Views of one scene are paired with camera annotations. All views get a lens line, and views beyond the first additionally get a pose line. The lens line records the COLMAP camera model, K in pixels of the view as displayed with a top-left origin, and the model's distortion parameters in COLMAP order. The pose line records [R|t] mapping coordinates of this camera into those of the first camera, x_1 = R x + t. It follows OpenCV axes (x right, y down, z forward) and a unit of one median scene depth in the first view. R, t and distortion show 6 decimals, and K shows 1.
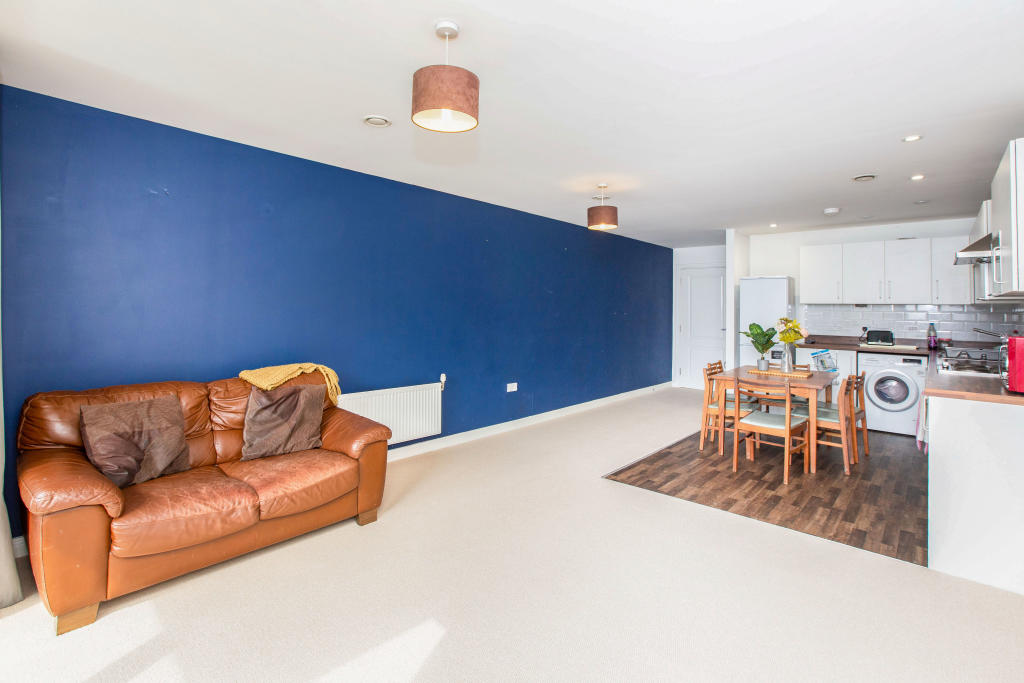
lens RADIAL K [[466.9, 0, 521.1], [0, 466.9, 305.0], [0, 0, 1]] dist [-0.009624, 0.000272]
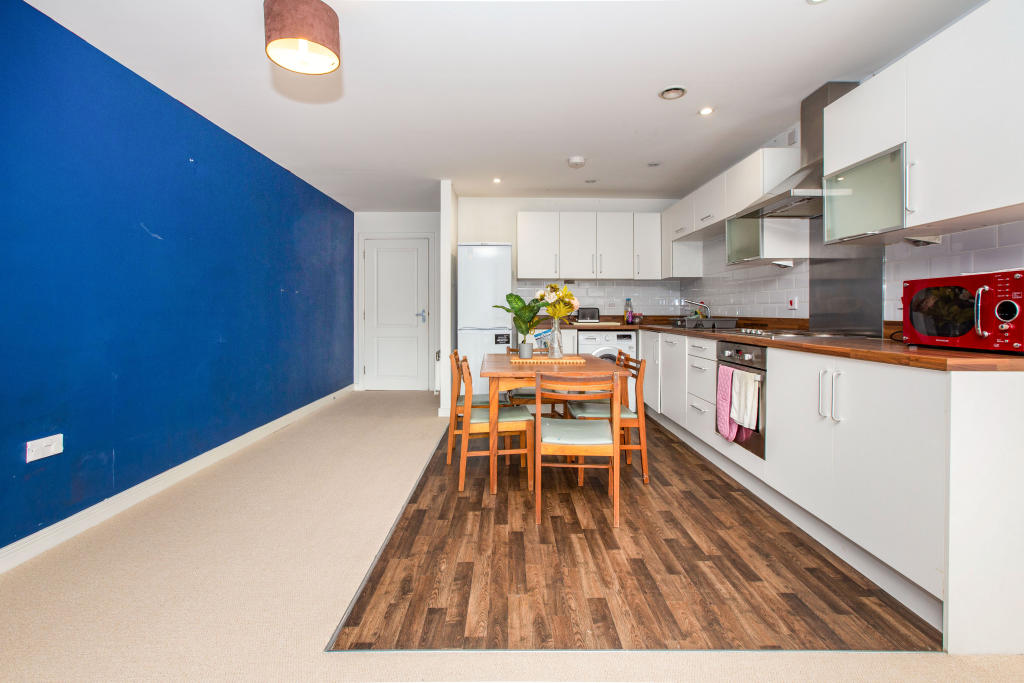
lens RADIAL K [[466.9, 0, 514.7], [0, 466.9, 318.7], [0, 0, 1]] dist [-0.009624, 0.000272]
pose [[0.752389, -0.024359, 0.658269, 0.036004], [0.000965, 0.999356, 0.035878, 0.064525], [-0.658719, -0.026360, 0.751927, 0.562117]]
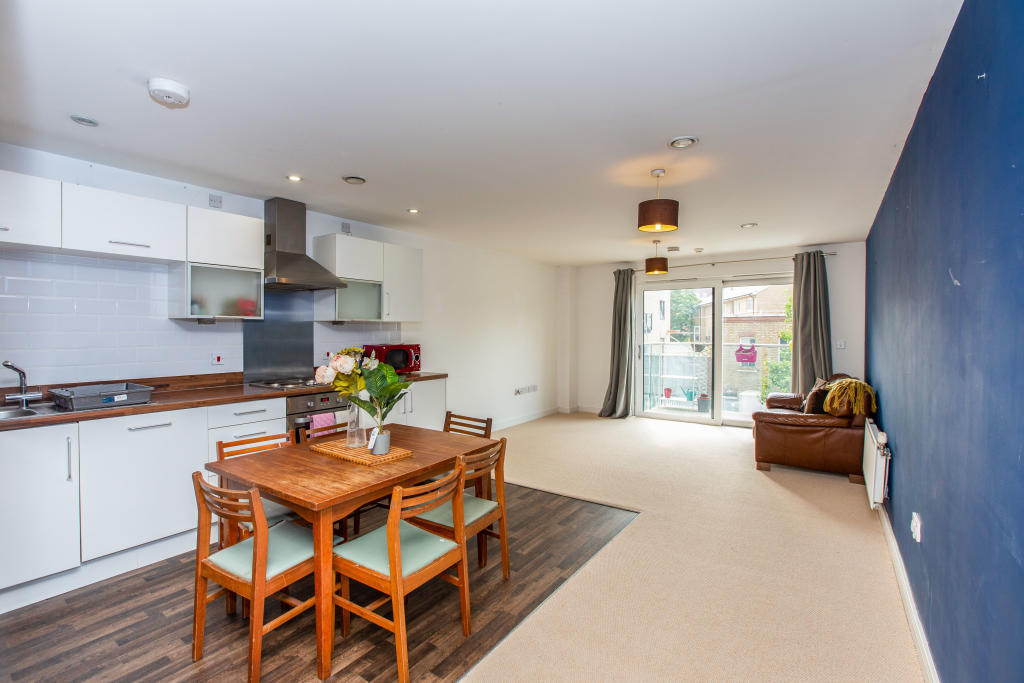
lens RADIAL K [[466.9, 0, 513.5], [0, 466.9, 340.2], [0, 0, 1]] dist [-0.009624, 0.000272]
pose [[-0.994704, -0.008824, -0.102404, 0.496139], [-0.007860, 0.999921, -0.009814, 0.036812], [0.102482, -0.008957, -0.994694, 1.783204]]
